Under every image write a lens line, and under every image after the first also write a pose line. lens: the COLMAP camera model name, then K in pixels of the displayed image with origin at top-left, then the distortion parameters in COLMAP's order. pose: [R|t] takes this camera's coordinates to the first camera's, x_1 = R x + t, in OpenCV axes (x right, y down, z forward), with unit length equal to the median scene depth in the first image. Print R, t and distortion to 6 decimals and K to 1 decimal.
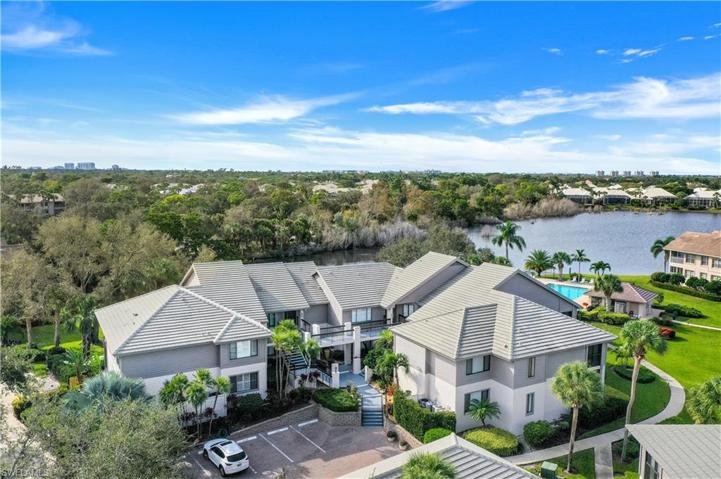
lens RADIAL K [[570.4, 0, 360.5], [0, 570.4, 239.5], [0, 0, 1]] dist [0.005365, 0.005106]
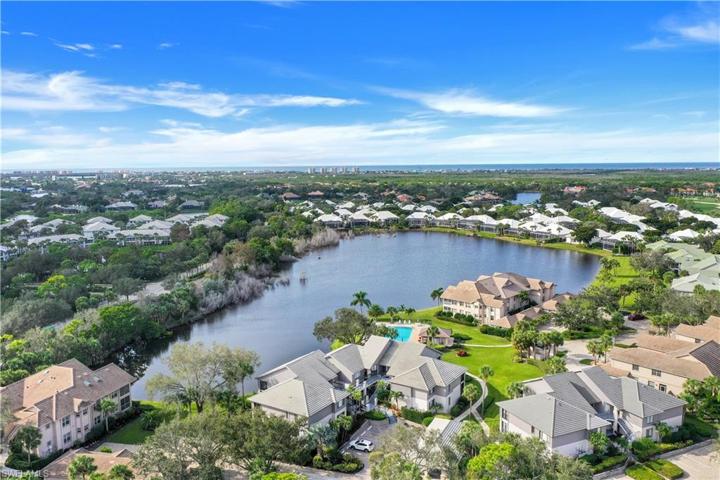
lens RADIAL K [[569.6, 0, 360.0], [0, 569.6, 240.0], [0, 0, 1]] dist [0.005365, 0.005106]
pose [[0.885120, -0.076115, 0.459097, -0.534912], [0.072194, 0.997049, 0.026117, -0.243166], [-0.459730, 0.010027, 0.888002, -0.509911]]
